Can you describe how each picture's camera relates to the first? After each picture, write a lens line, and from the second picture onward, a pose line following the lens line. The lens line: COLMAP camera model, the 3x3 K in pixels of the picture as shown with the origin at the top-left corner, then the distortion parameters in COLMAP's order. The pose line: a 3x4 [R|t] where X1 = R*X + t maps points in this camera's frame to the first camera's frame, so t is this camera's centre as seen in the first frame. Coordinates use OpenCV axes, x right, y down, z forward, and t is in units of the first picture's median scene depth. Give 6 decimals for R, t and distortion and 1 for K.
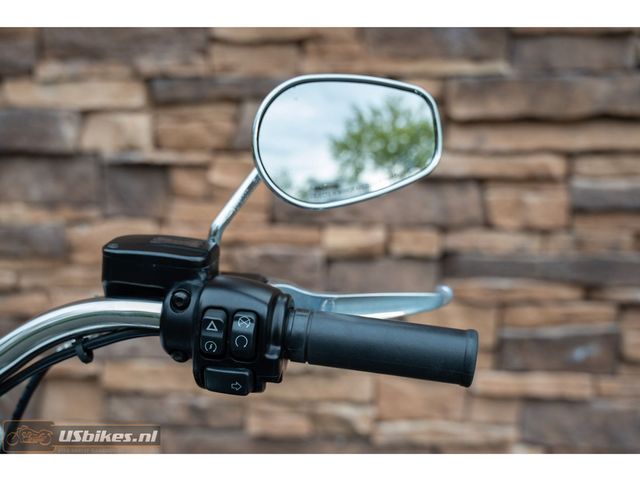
lens RADIAL K [[738.3, 0, 319.1], [0, 738.3, 318.0], [0, 0, 1]] dist [0.008589, 0.028401]
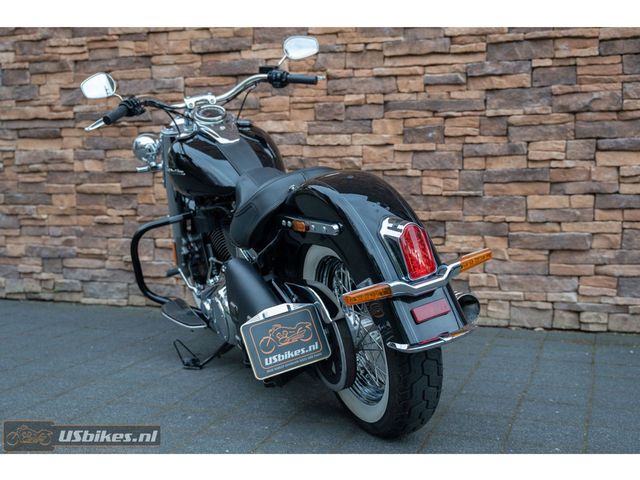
lens RADIAL K [[798.7, 0, 320.0], [0, 798.7, 240.0], [0, 0, 1]] dist [-0.008321, 0.060729]
pose [[0.973817, 0.007882, -0.227198, 0.656758], [-0.025639, 0.996830, -0.075310, 0.713447], [0.225884, 0.079164, 0.970932, -2.109276]]
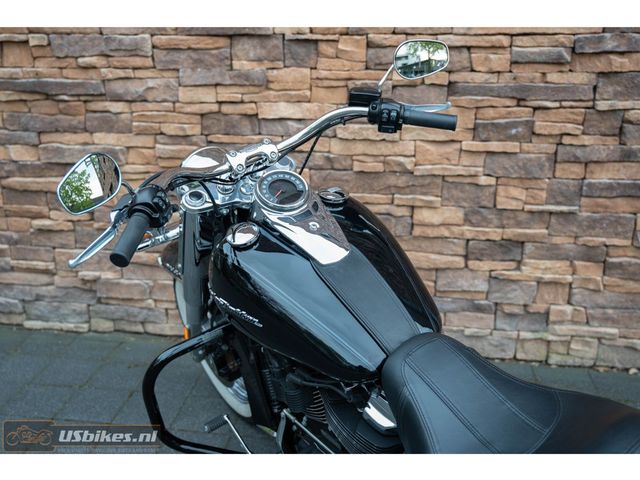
lens RADIAL K [[658.3, 0, 301.9], [0, 658.3, 220.5], [0, 0, 1]] dist [-0.021550, 0.101432]
pose [[0.998536, 0.004768, -0.053885, -0.152560], [0.003352, 0.988742, 0.149595, 0.017478], [0.053992, -0.149557, 0.987278, -0.946994]]
